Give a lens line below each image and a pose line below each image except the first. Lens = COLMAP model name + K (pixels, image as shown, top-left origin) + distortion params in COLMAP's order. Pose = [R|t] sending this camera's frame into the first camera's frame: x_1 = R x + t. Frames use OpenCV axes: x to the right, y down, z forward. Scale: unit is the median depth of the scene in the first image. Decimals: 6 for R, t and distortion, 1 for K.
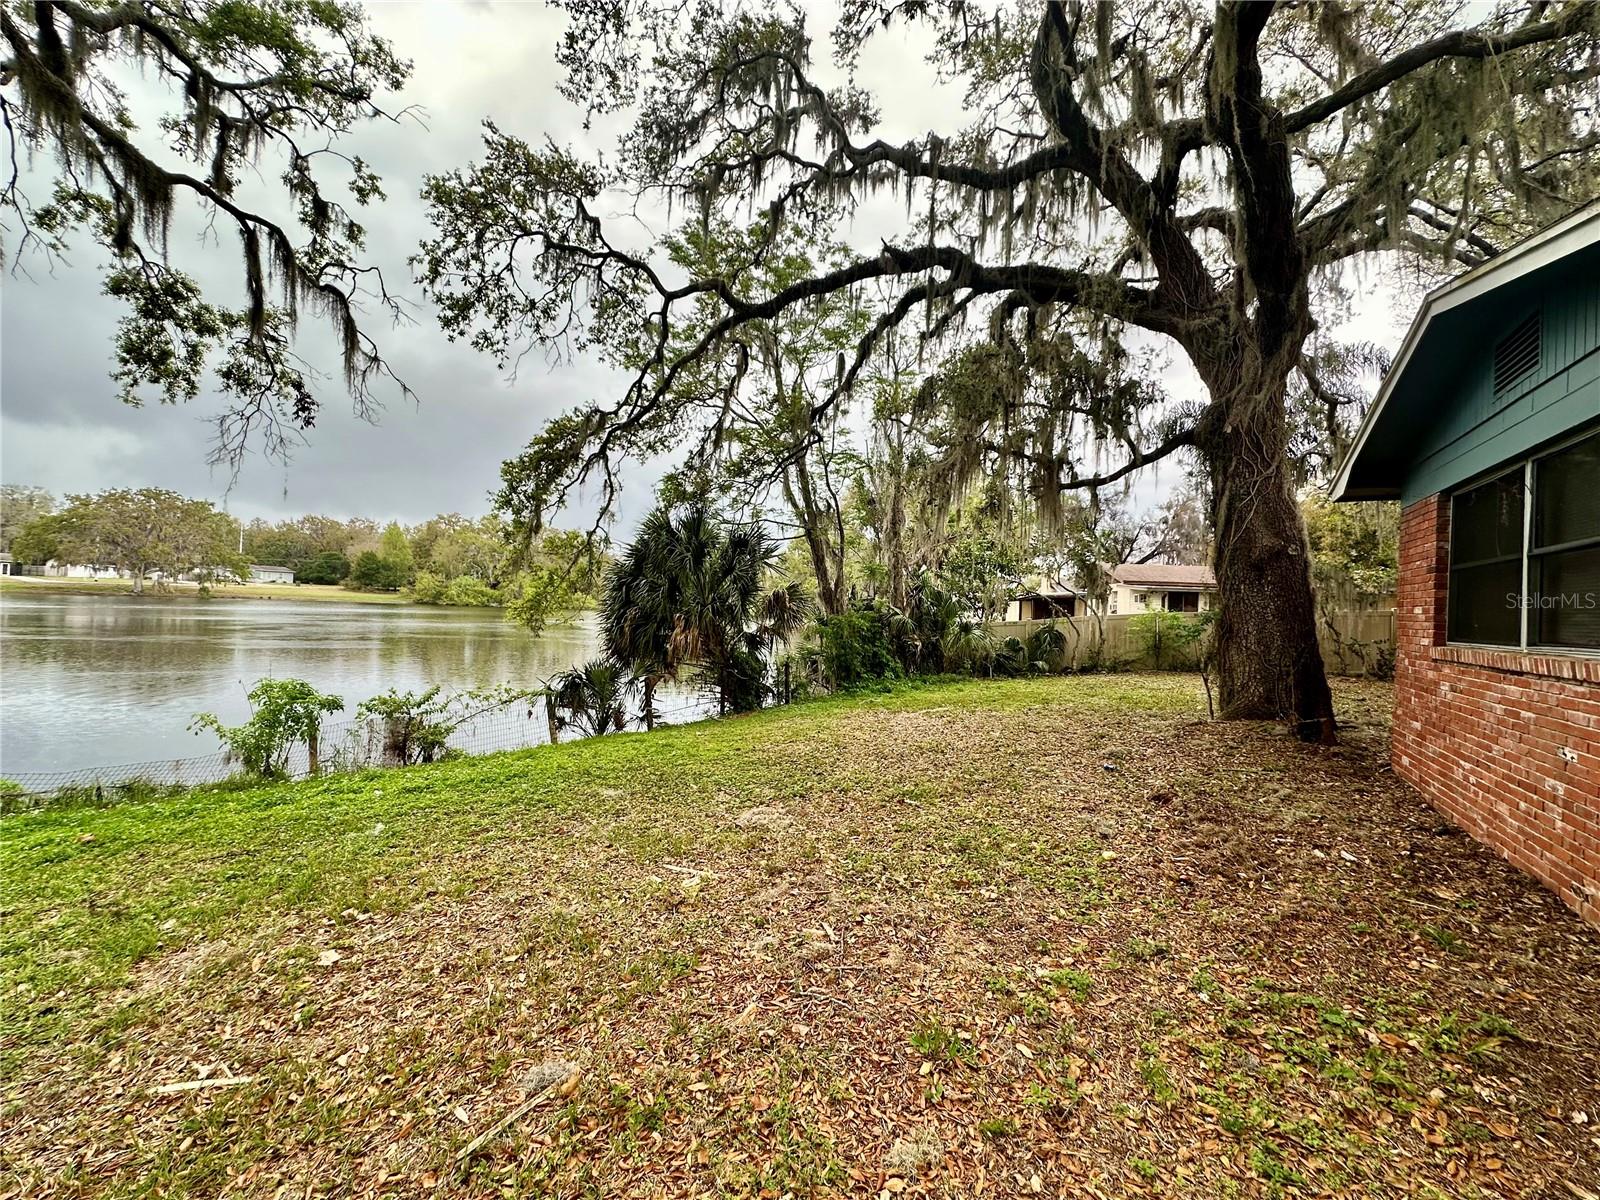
lens RADIAL K [[642.6, 0, 803.9], [0, 642.6, 602.4], [0, 0, 1]] dist [0.003738, -0.000487]
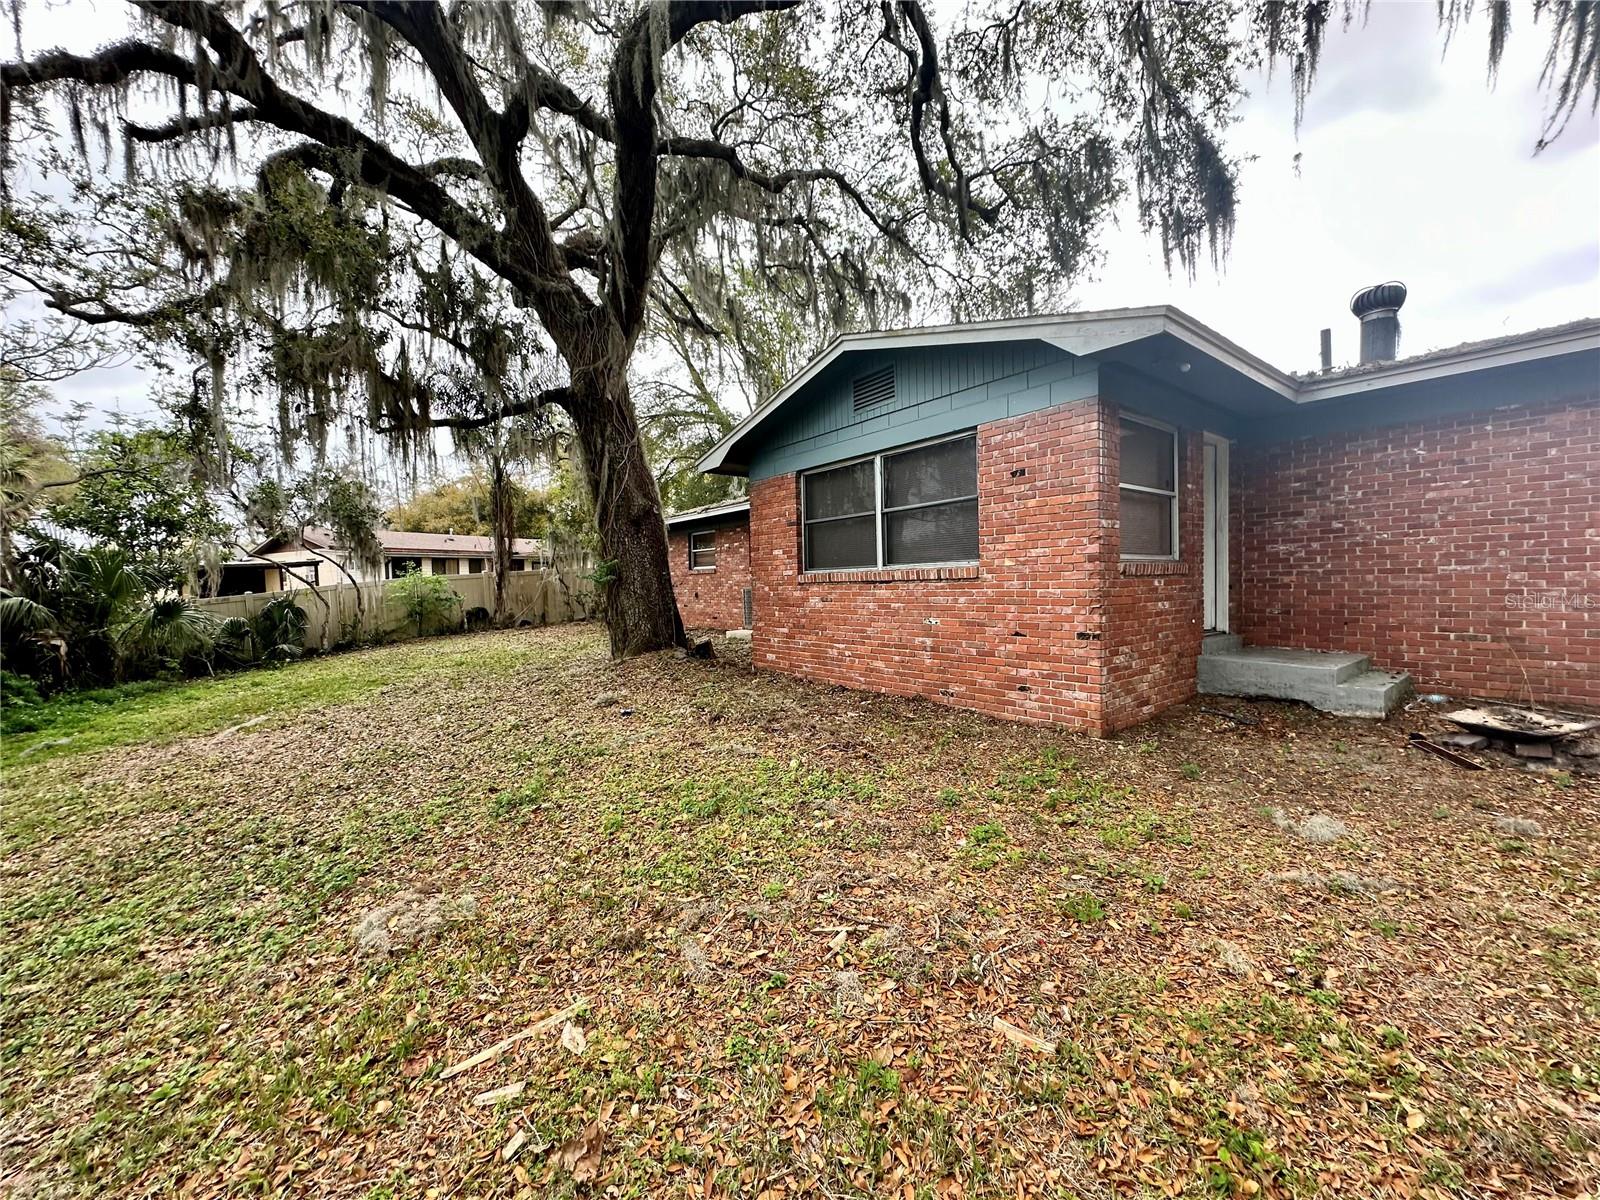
lens RADIAL K [[642.6, 0, 802.9], [0, 642.6, 600.1], [0, 0, 1]] dist [0.003738, -0.000487]
pose [[0.378880, -0.076402, 0.922287, -0.193042], [0.037235, 0.997038, 0.067298, 0.013141], [-0.924696, 0.008844, 0.380603, 0.206728]]
